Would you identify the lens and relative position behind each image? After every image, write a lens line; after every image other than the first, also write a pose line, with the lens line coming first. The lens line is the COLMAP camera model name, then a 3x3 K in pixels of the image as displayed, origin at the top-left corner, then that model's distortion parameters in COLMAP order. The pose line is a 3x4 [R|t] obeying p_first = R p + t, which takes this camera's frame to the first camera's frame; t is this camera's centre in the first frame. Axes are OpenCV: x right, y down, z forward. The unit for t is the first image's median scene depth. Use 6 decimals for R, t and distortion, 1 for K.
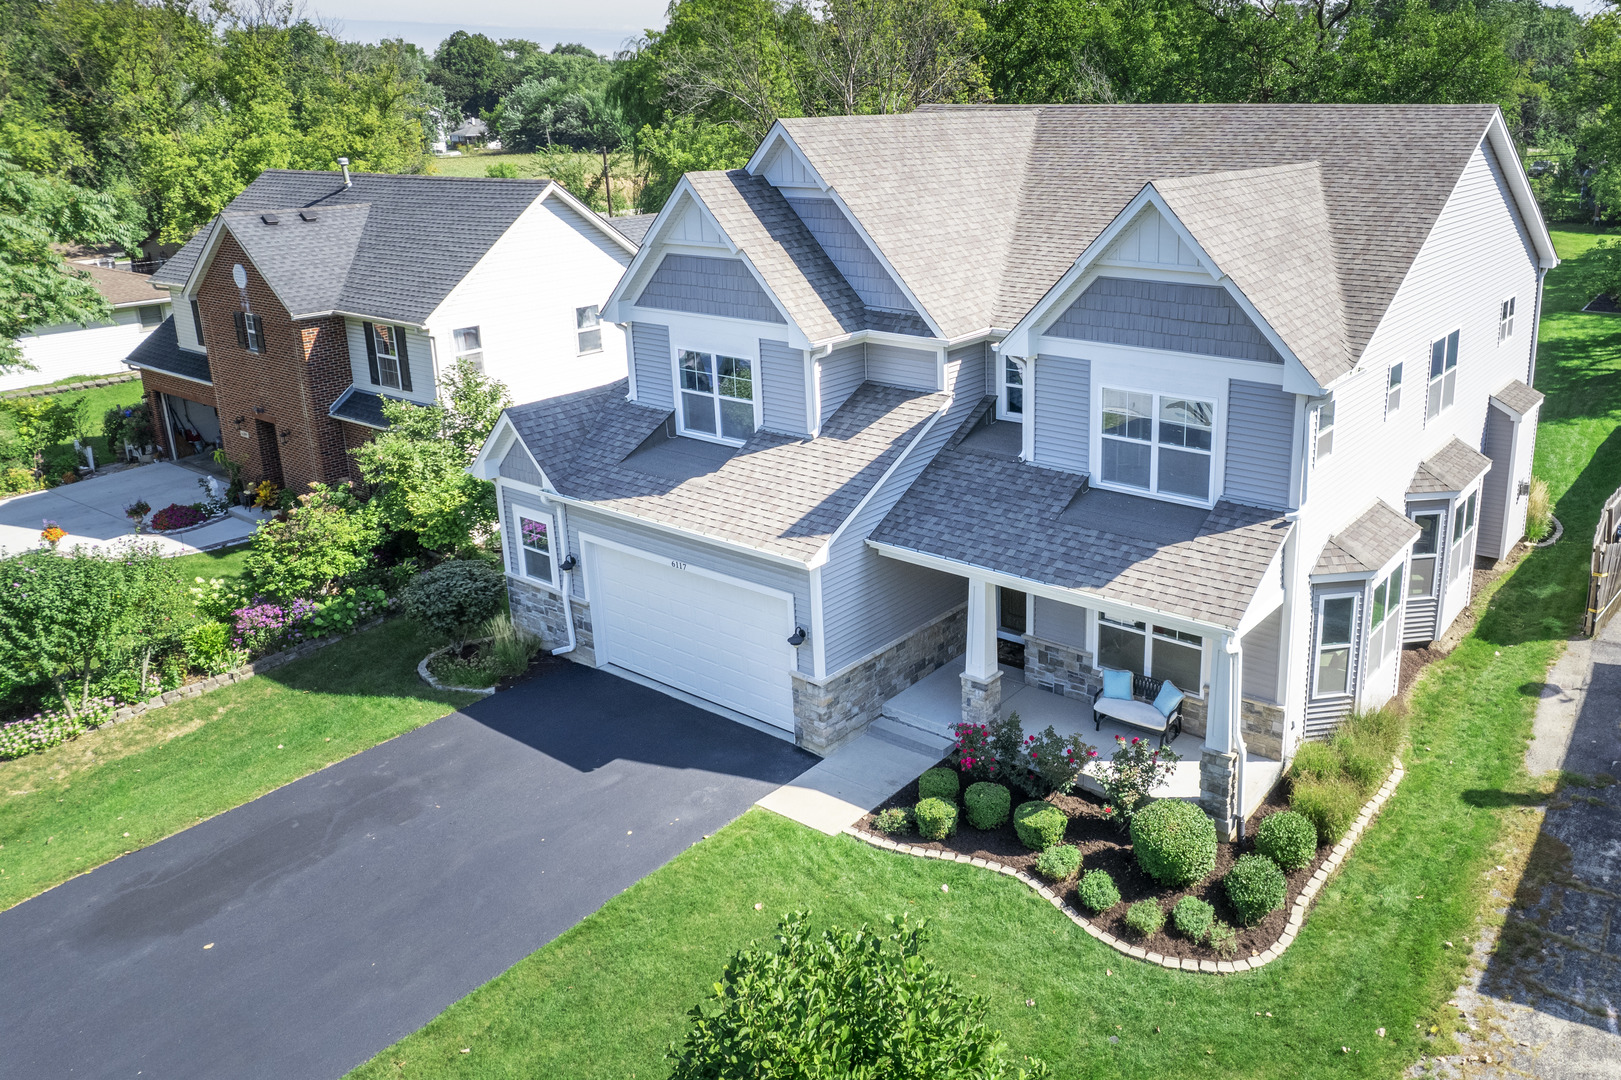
lens RADIAL K [[1308.9, 0, 966.3], [0, 1308.9, 459.8], [0, 0, 1]] dist [-0.036735, -0.002542]
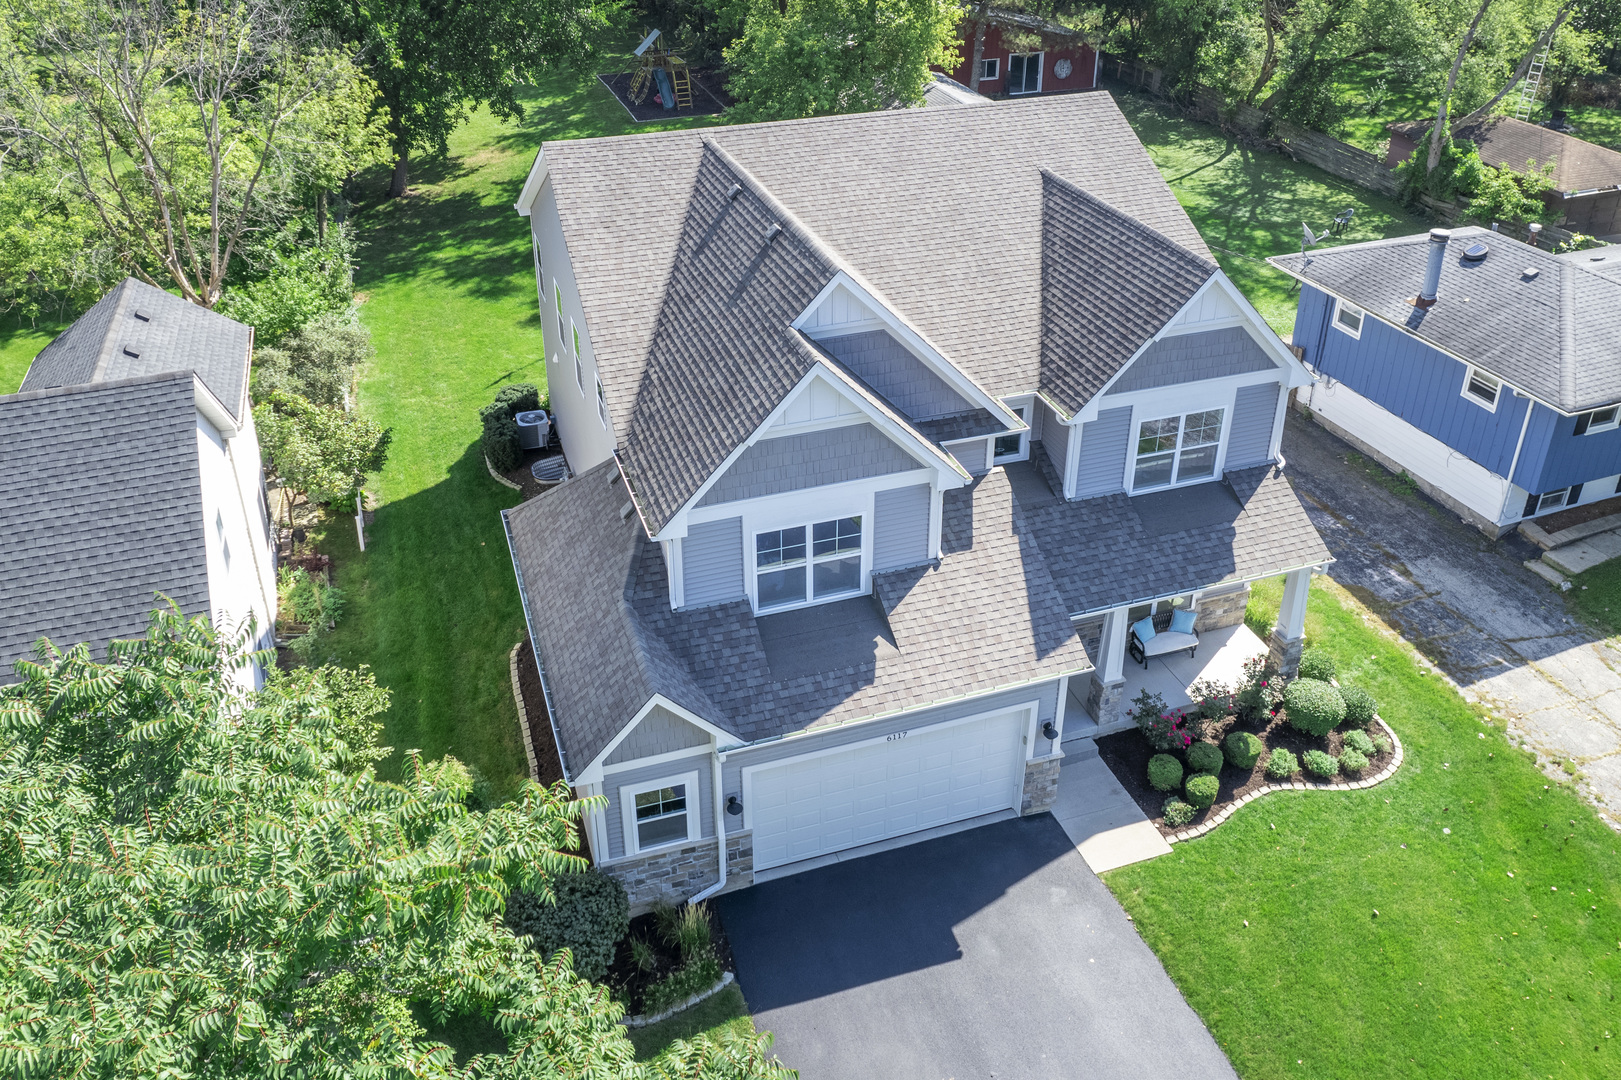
lens RADIAL K [[1338.1, 0, 860.0], [0, 1338.1, 429.5], [0, 0, 1]] dist [-0.040699, -0.002911]
pose [[0.563313, -0.370211, 0.738662, -0.944952], [0.210834, 0.928811, 0.304727, -0.472648], [-0.798891, -0.015922, 0.601265, 0.443037]]
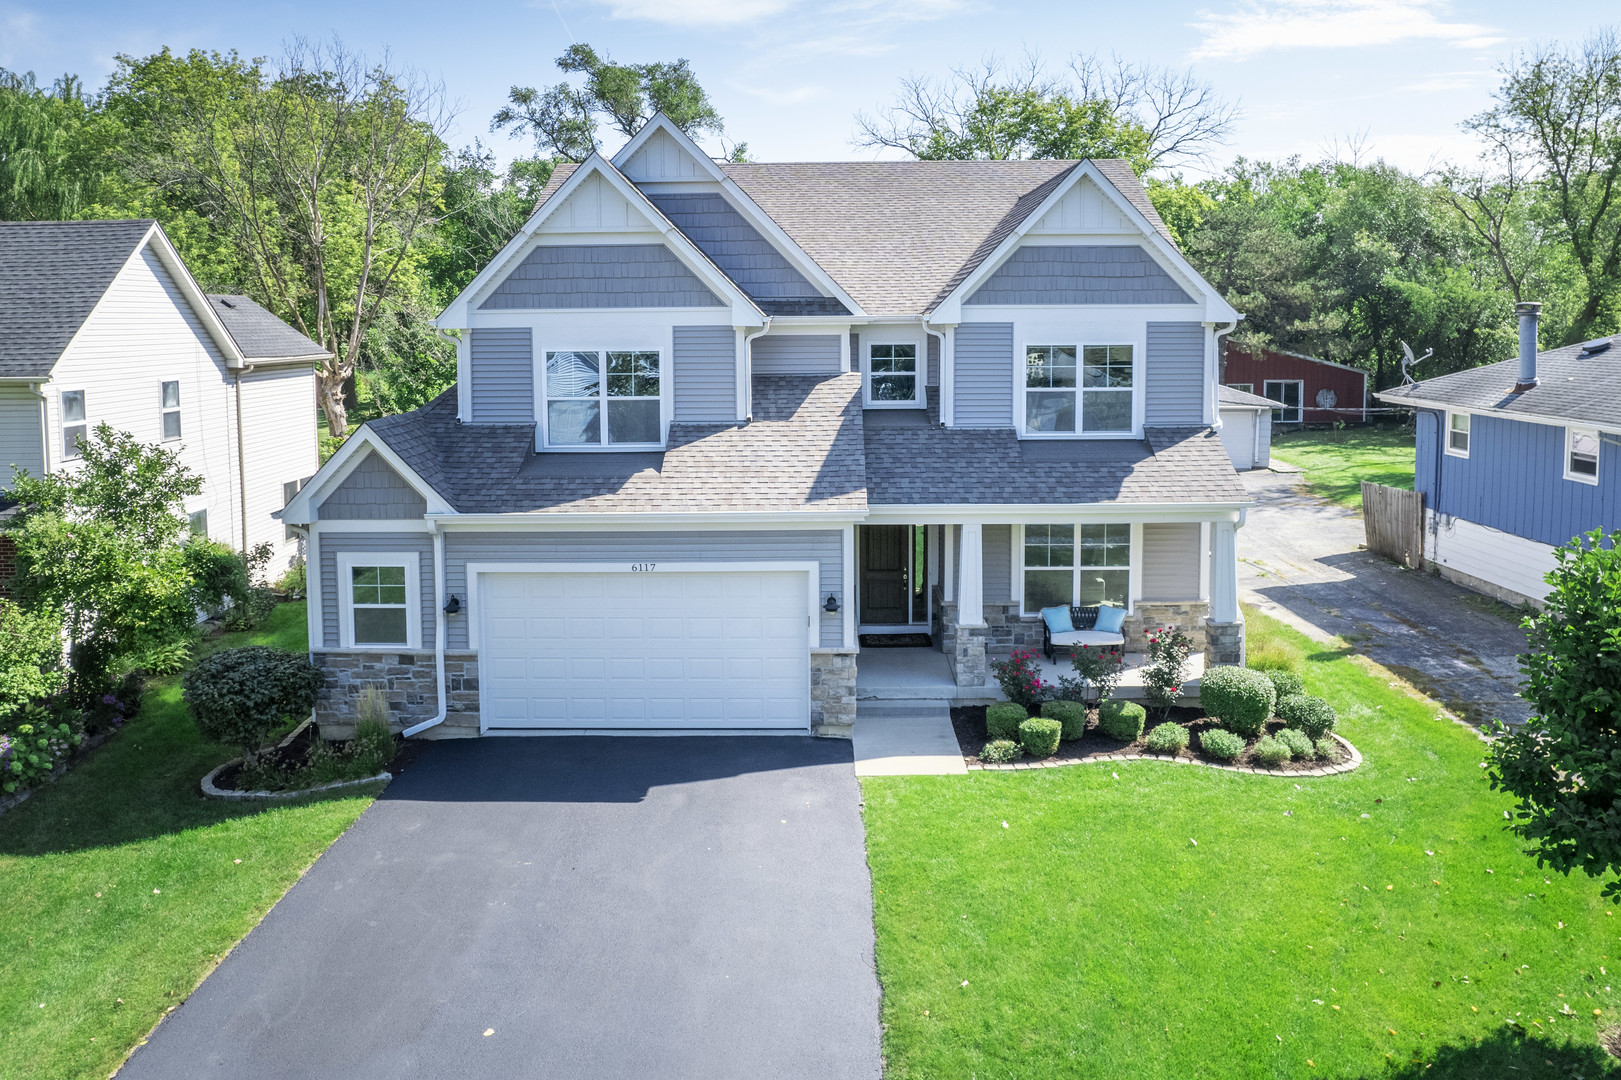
lens RADIAL K [[1338.1, 0, 860.0], [0, 1338.1, 429.5], [0, 0, 1]] dist [-0.040699, -0.002911]
pose [[0.802129, -0.044476, 0.595492, -0.674893], [0.163268, 0.975560, -0.147060, 0.155186], [-0.574397, 0.215186, 0.789787, 0.186972]]
